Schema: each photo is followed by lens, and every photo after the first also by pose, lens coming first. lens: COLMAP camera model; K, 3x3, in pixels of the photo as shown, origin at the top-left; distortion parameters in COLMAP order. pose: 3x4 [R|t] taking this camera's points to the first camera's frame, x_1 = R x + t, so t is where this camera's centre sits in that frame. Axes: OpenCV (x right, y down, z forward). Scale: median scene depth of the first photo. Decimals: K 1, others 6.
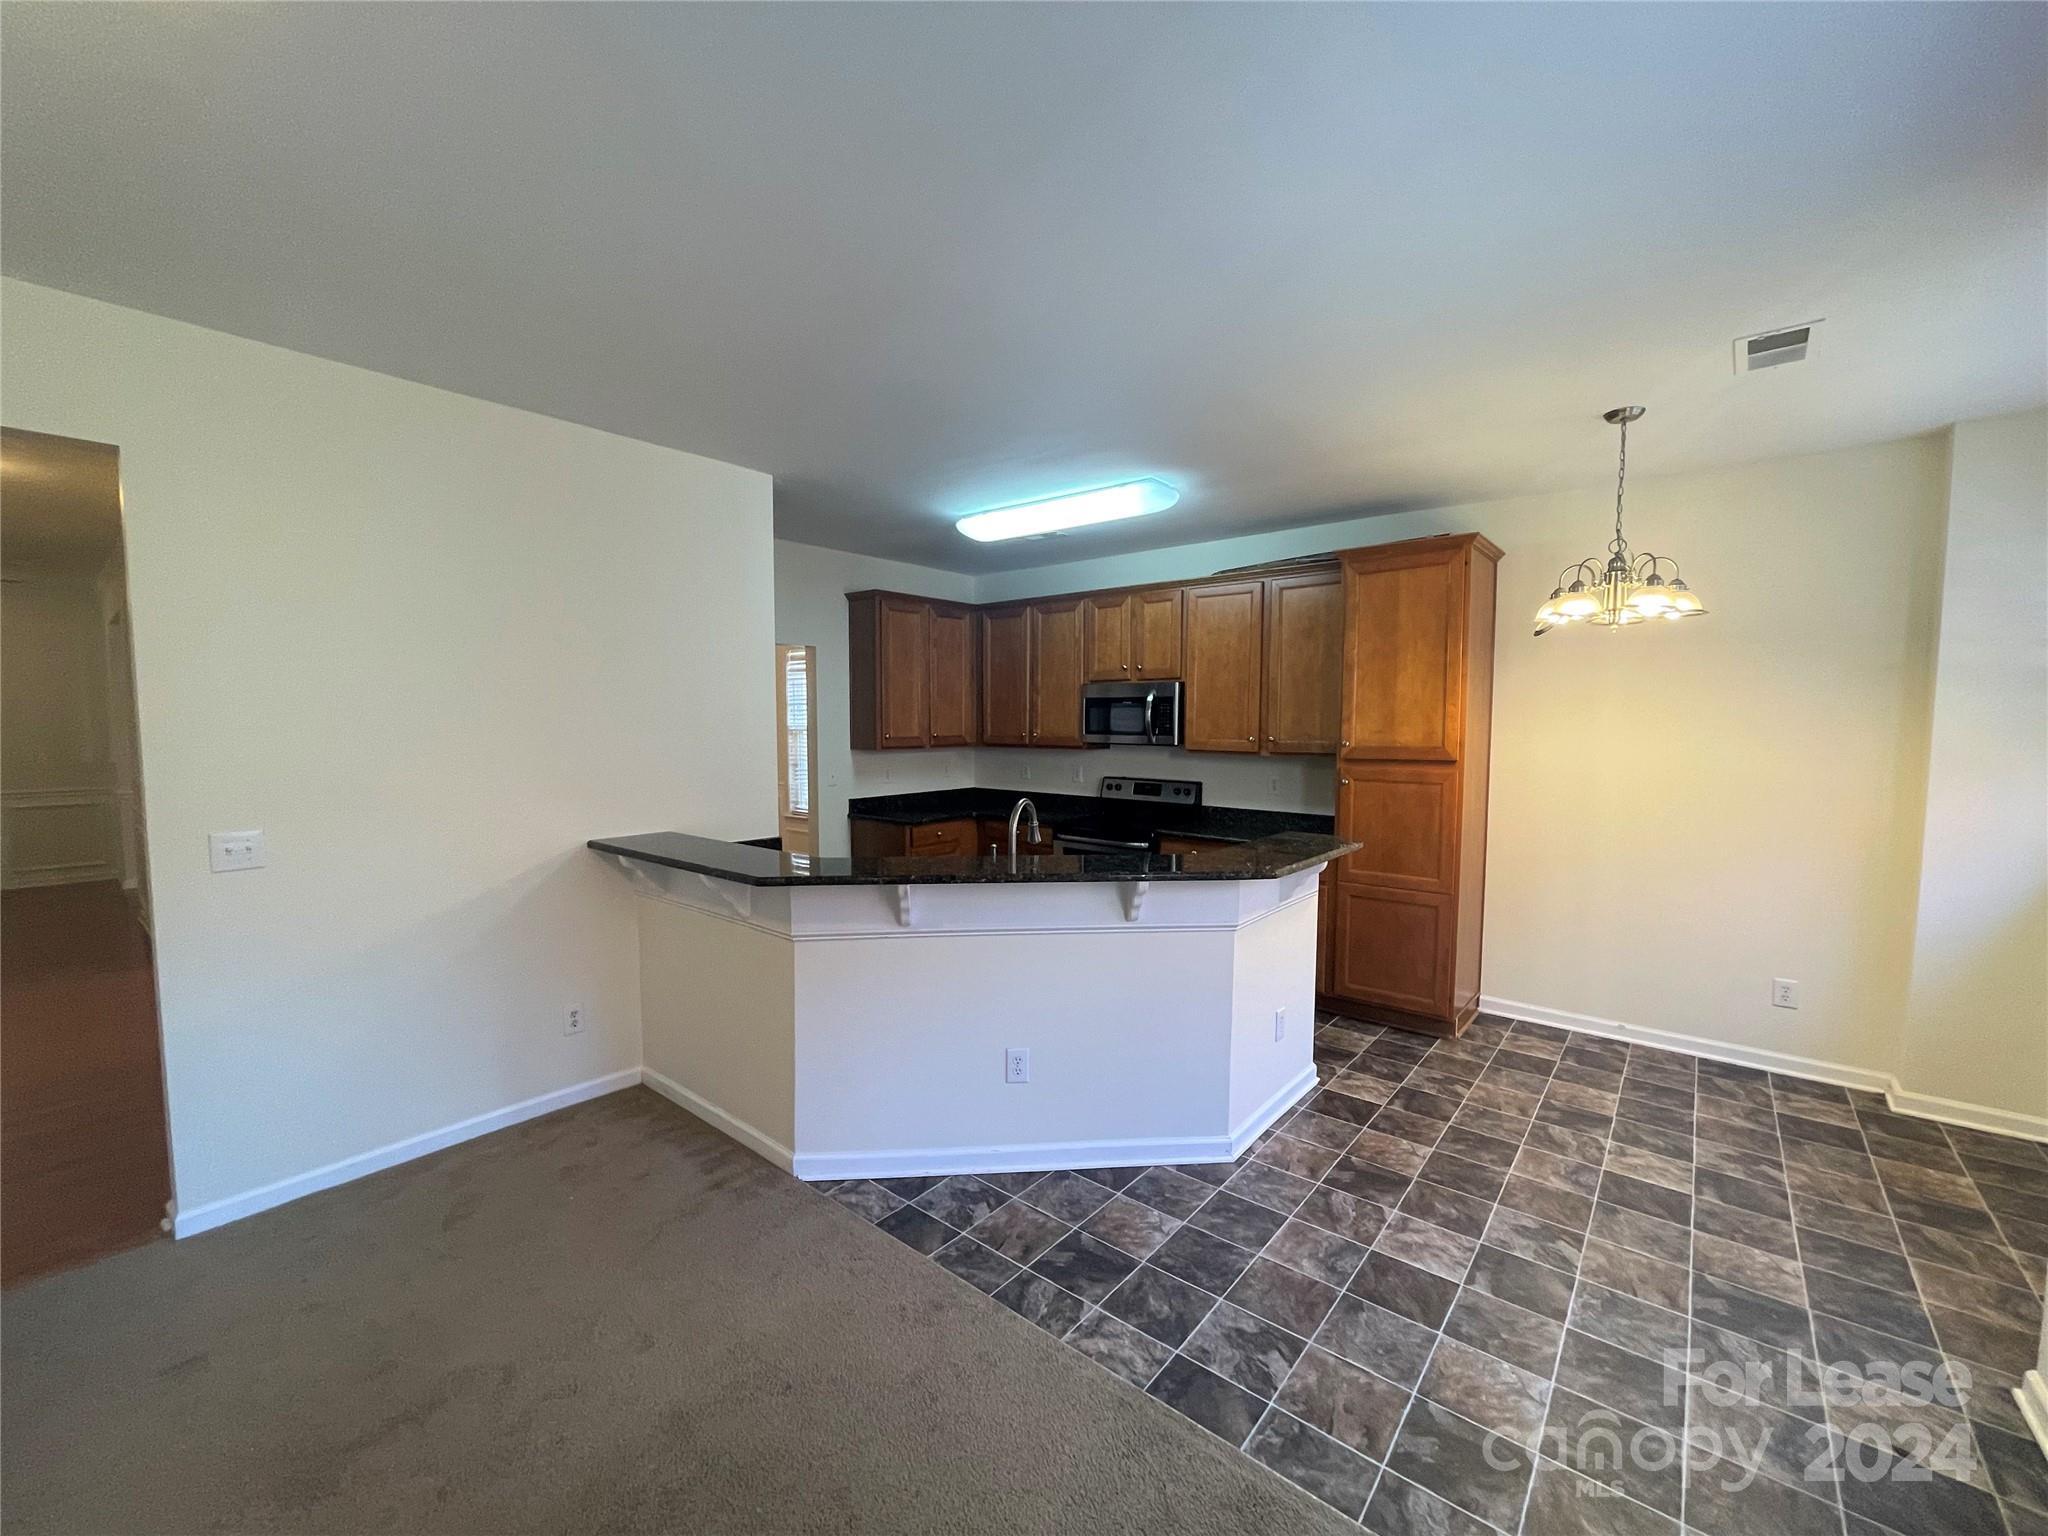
lens RADIAL K [[824.4, 0, 1018.3], [0, 824.4, 772.7], [0, 0, 1]] dist [-0.001661, 0.000757]
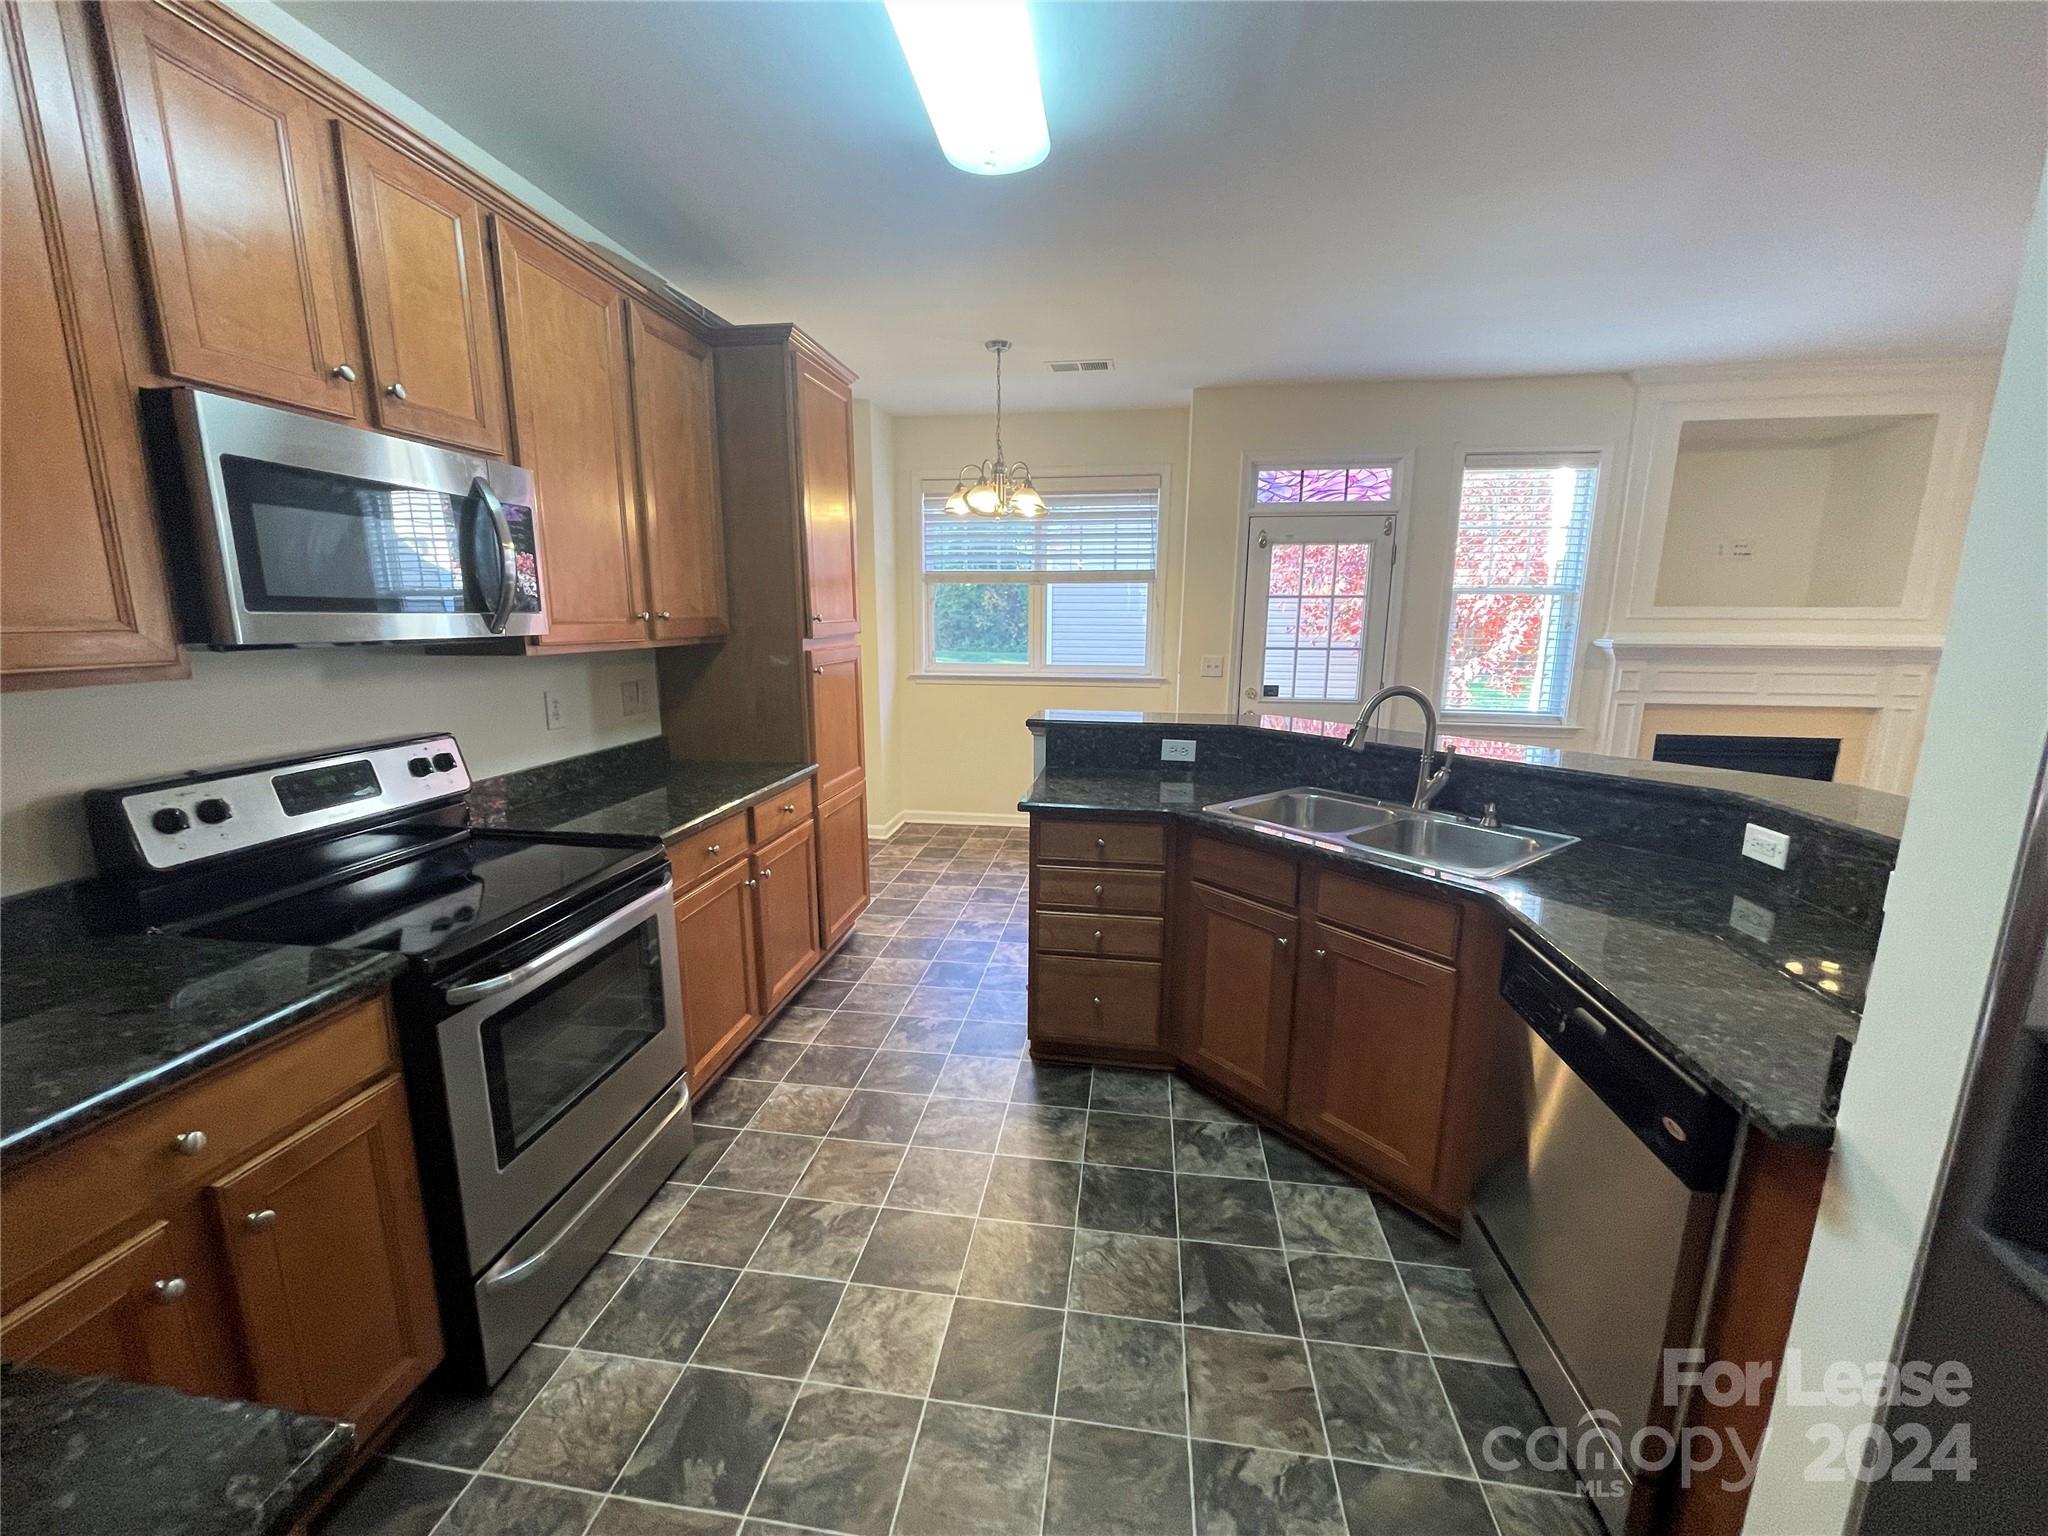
lens RADIAL K [[823.8, 0, 1018.1], [0, 823.8, 775.6], [0, 0, 1]] dist [-0.000647, 0.000196]
pose [[-0.520906, -0.170214, 0.836471, -0.329744], [0.051481, 0.971869, 0.229826, -0.057856], [-0.852060, 0.162780, -0.497490, 1.232456]]
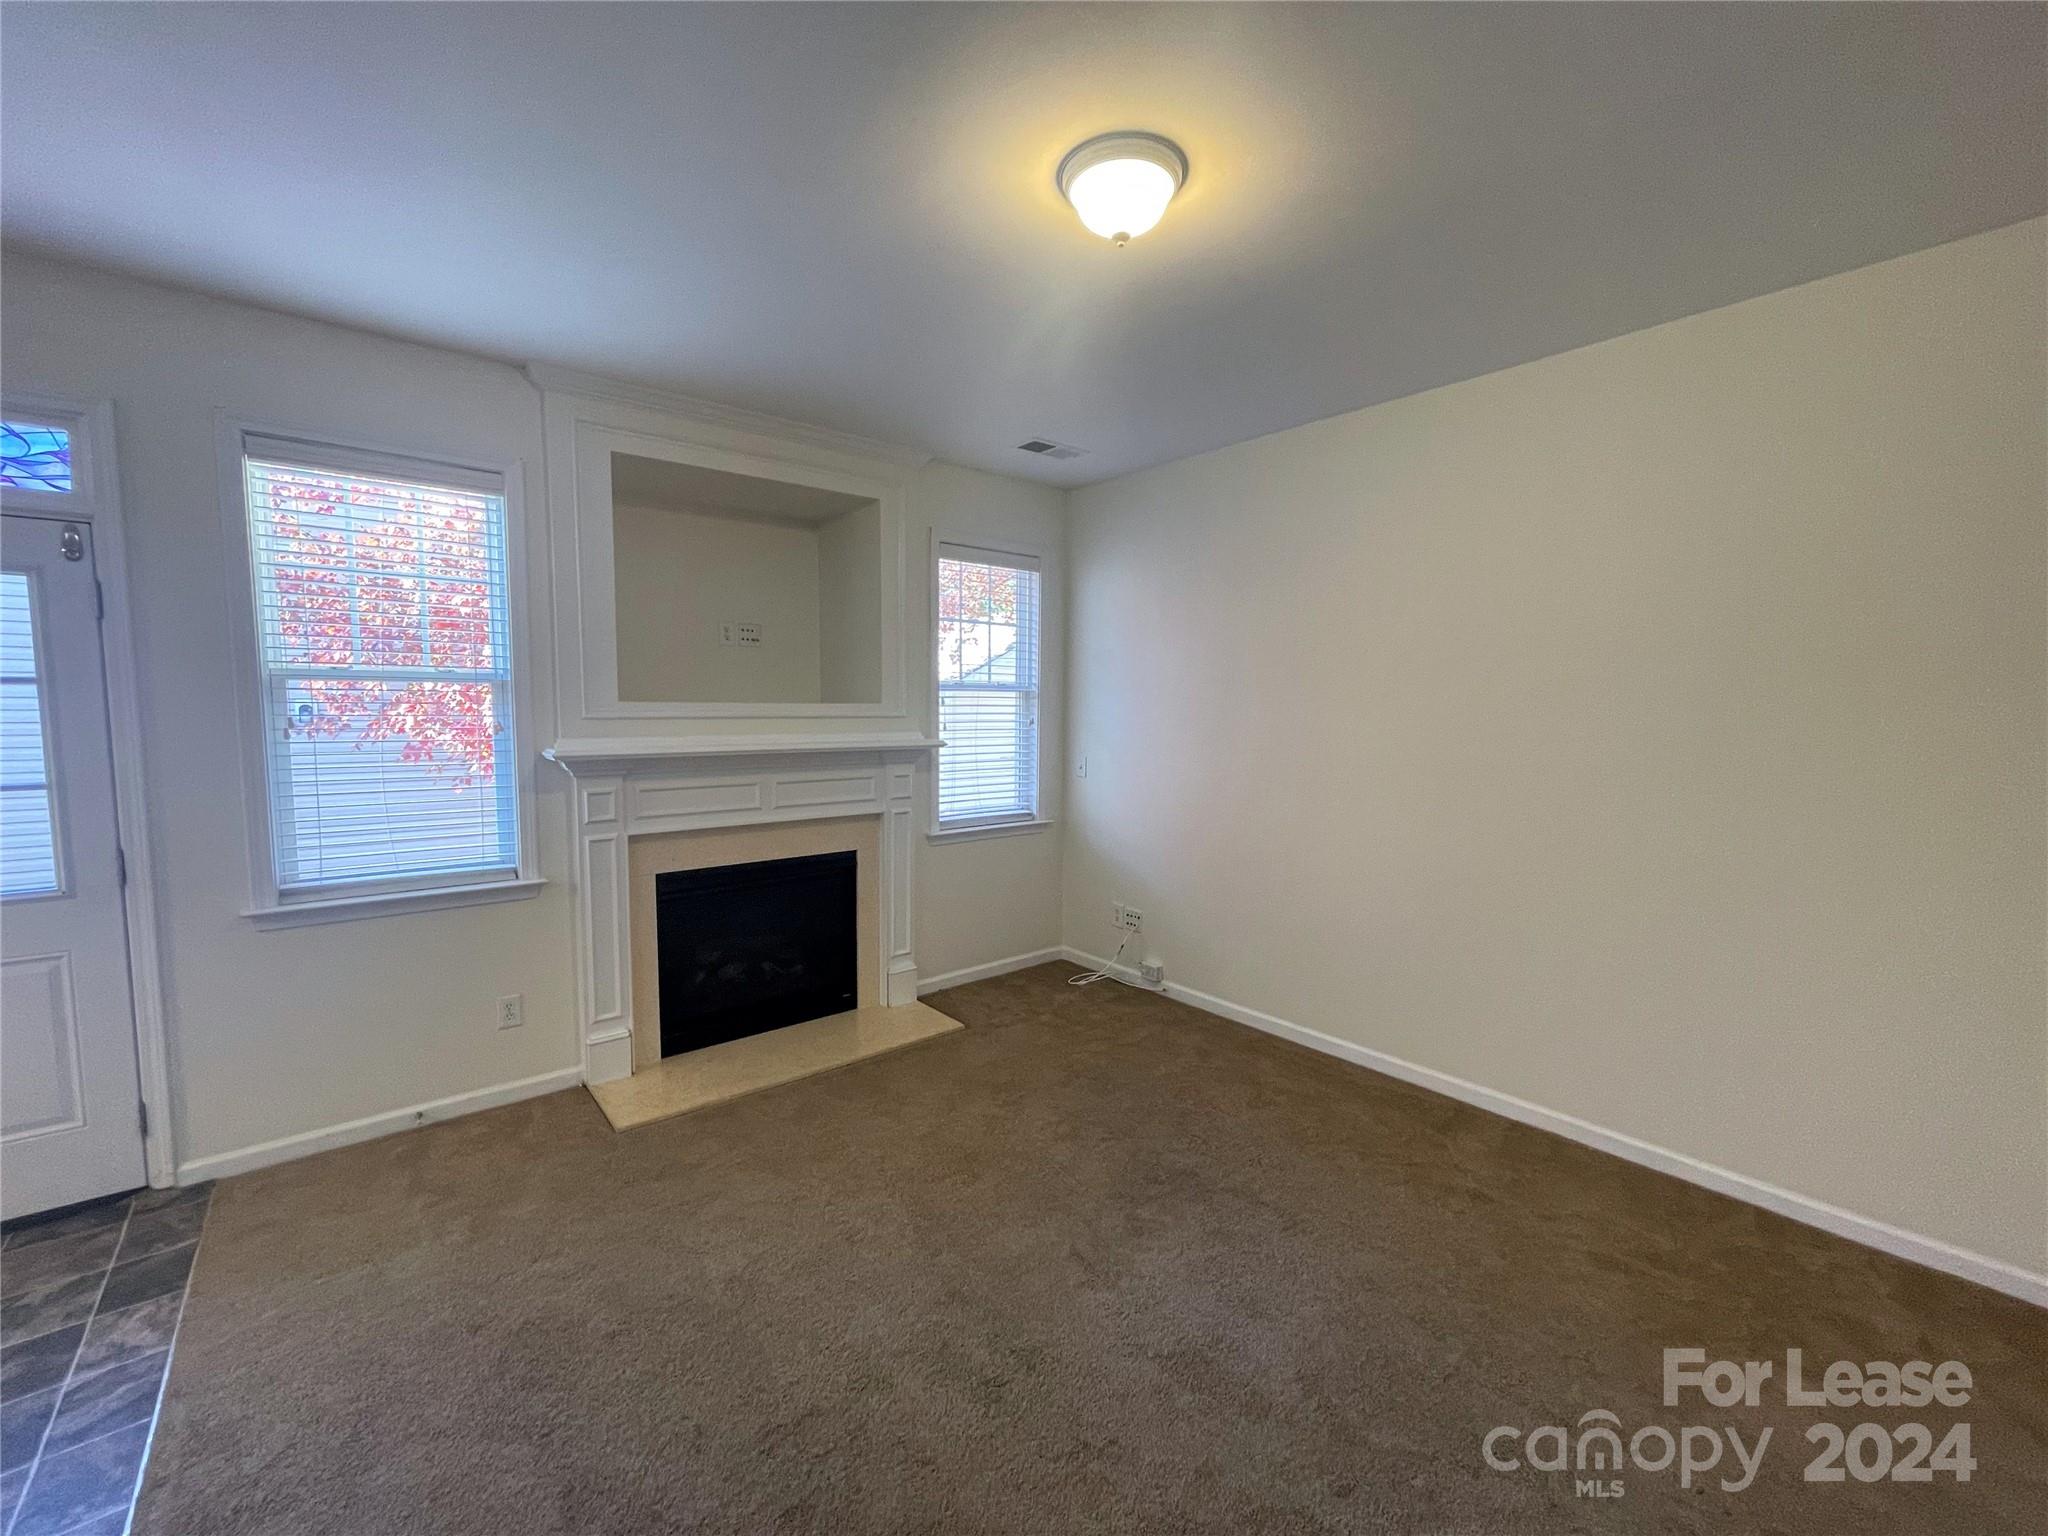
lens RADIAL K [[824.4, 0, 1018.3], [0, 824.4, 772.7], [0, 0, 1]] dist [-0.001661, 0.000757]
pose [[-0.983163, -0.021992, 0.181403, -0.335506], [0.005036, 0.989093, 0.147204, -0.029375], [-0.182662, 0.145639, -0.972329, 0.656607]]
